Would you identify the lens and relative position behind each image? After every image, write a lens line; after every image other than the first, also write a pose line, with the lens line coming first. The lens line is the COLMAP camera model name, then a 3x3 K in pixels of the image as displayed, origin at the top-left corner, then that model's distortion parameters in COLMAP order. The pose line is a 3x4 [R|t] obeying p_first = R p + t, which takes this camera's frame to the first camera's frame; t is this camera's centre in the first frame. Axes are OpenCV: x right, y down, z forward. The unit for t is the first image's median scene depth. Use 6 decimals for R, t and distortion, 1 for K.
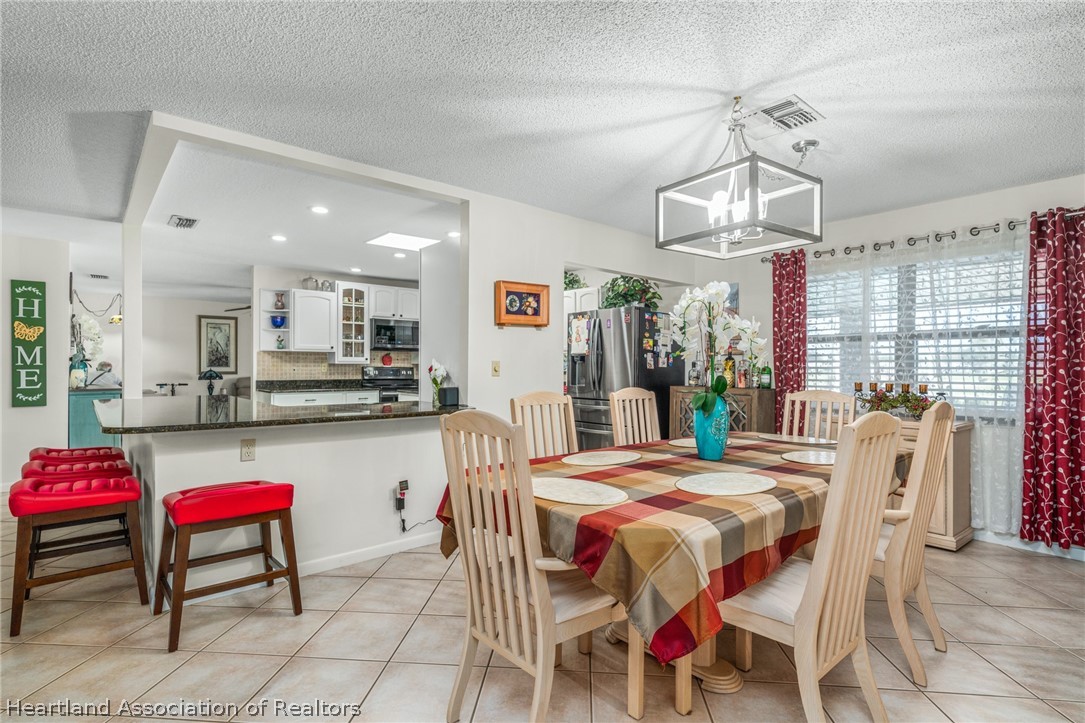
lens RADIAL K [[520.7, 0, 542.9], [0, 520.7, 364.8], [0, 0, 1]] dist [0.012068, -0.001355]
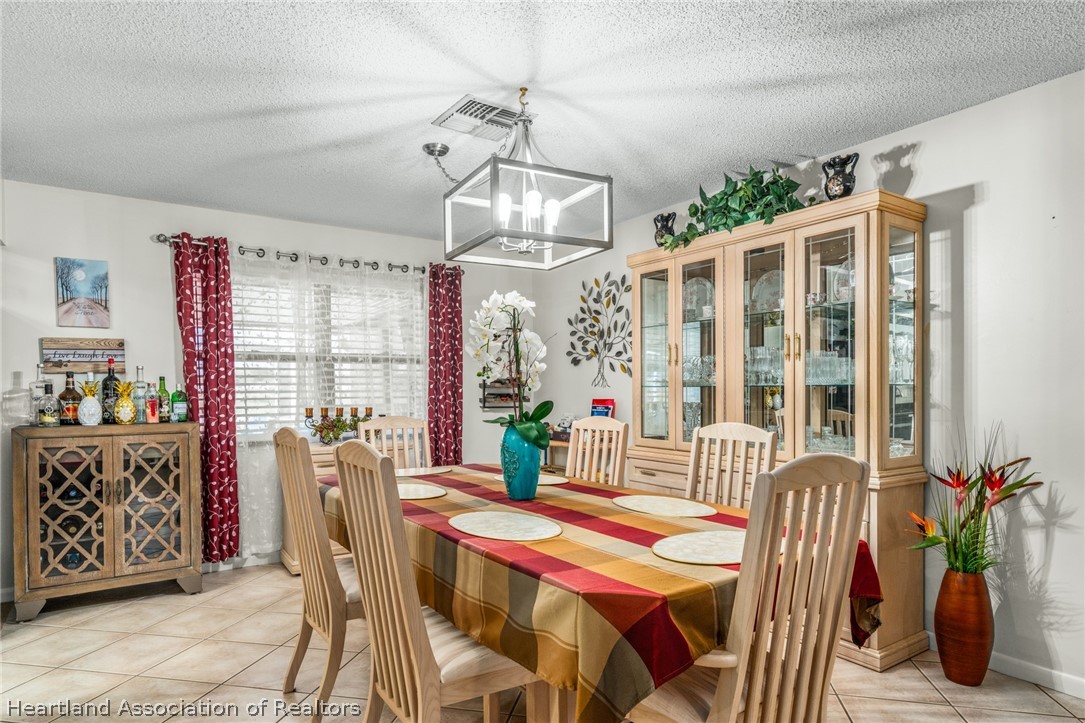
lens RADIAL K [[604.8, 0, 525.3], [0, 604.8, 398.6], [0, 0, 1]] dist [0.012819, 0.000470]
pose [[0.163799, -0.020469, 0.986281, -0.324779], [0.002370, 0.999790, 0.020356, -0.002210], [-0.986491, -0.000997, 0.163813, 0.423583]]
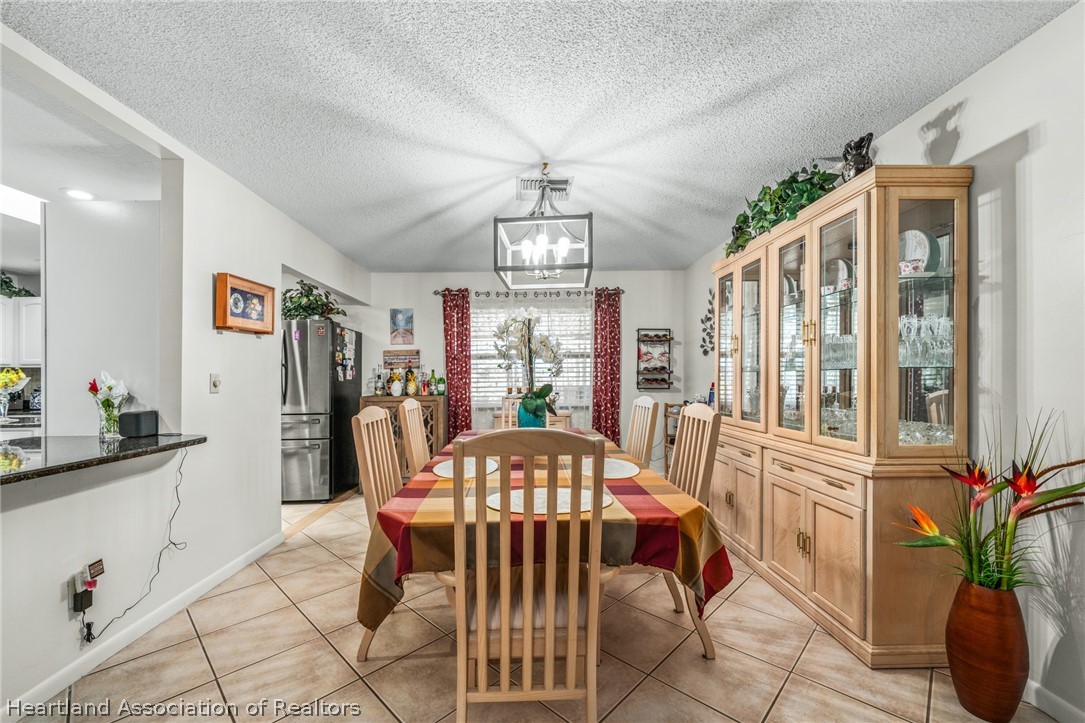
lens RADIAL K [[423.3, 0, 543.6], [0, 423.3, 376.5], [0, 0, 1]] dist [0.000747, 0.001115]
pose [[0.657593, -0.010069, 0.753306, -0.187214], [0.011433, 0.999929, 0.003385, -0.000023], [-0.753286, 0.006386, 0.657662, 0.154020]]
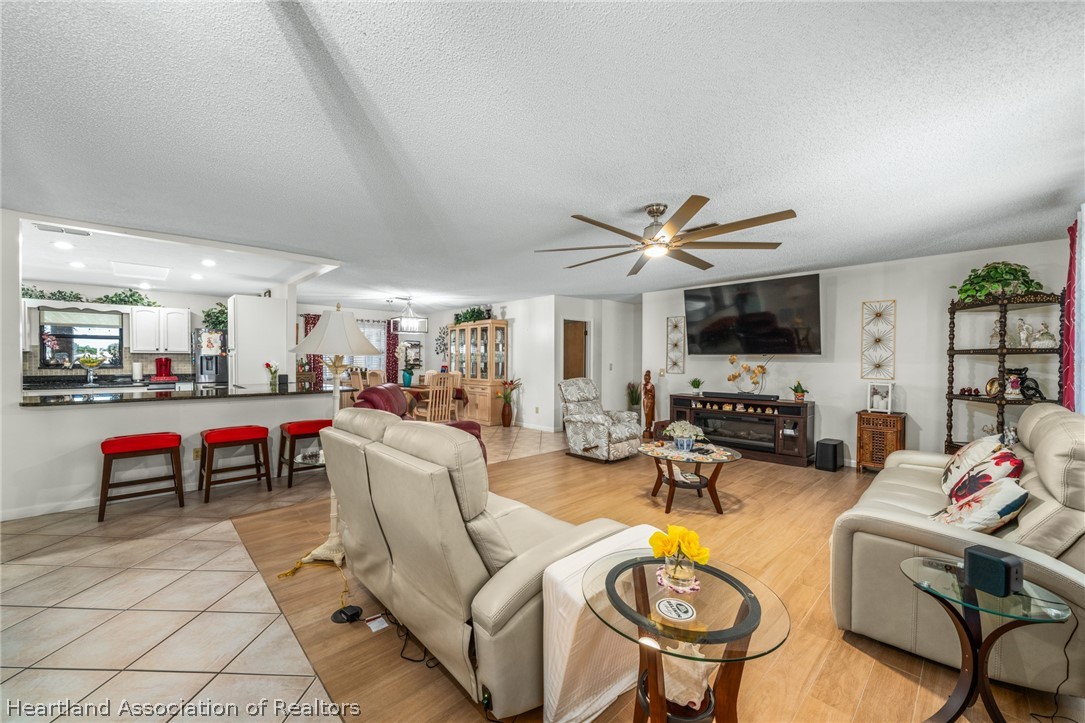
lens RADIAL K [[423.3, 0, 535.2], [0, 423.3, 365.7], [0, 0, 1]] dist [0.000747, 0.001115]
pose [[-0.016643, -0.016103, 0.999732, -1.552197], [-0.007559, 0.999844, 0.015979, -0.020486], [-0.999833, -0.007291, -0.016762, 0.016682]]
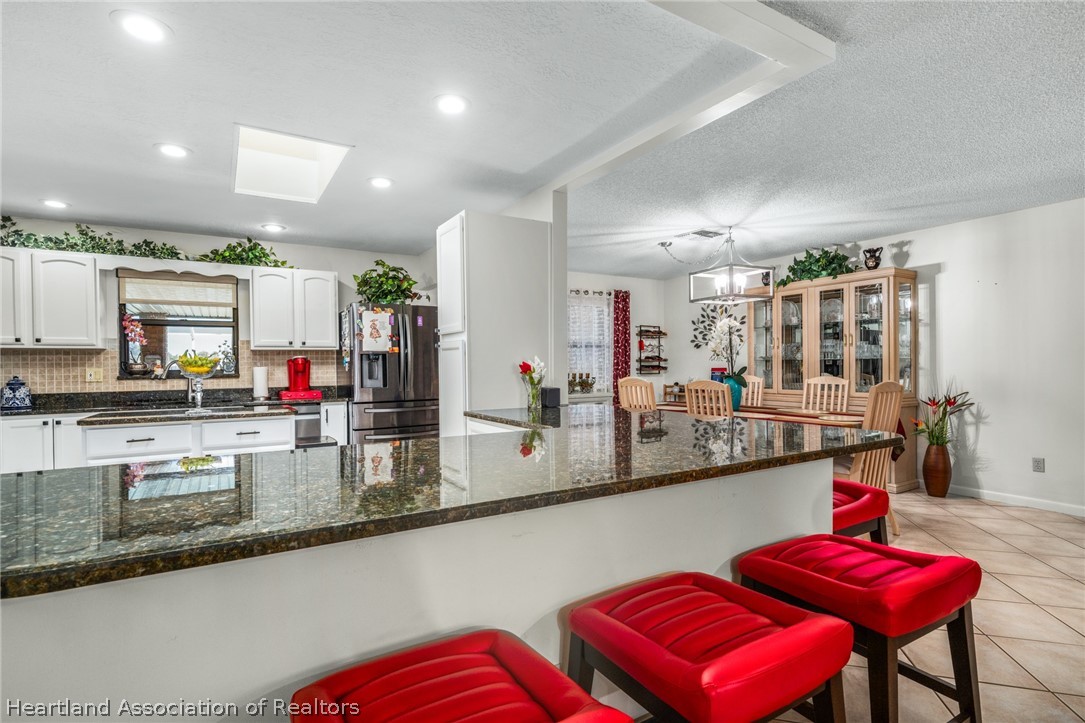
lens RADIAL K [[520.7, 0, 525.5], [0, 520.7, 368.8], [0, 0, 1]] dist [0.012068, -0.001355]
pose [[0.202518, -0.012958, 0.979193, -0.904688], [0.007918, 0.999901, 0.011595, -0.000142], [-0.979247, 0.005406, 0.202601, 0.712154]]
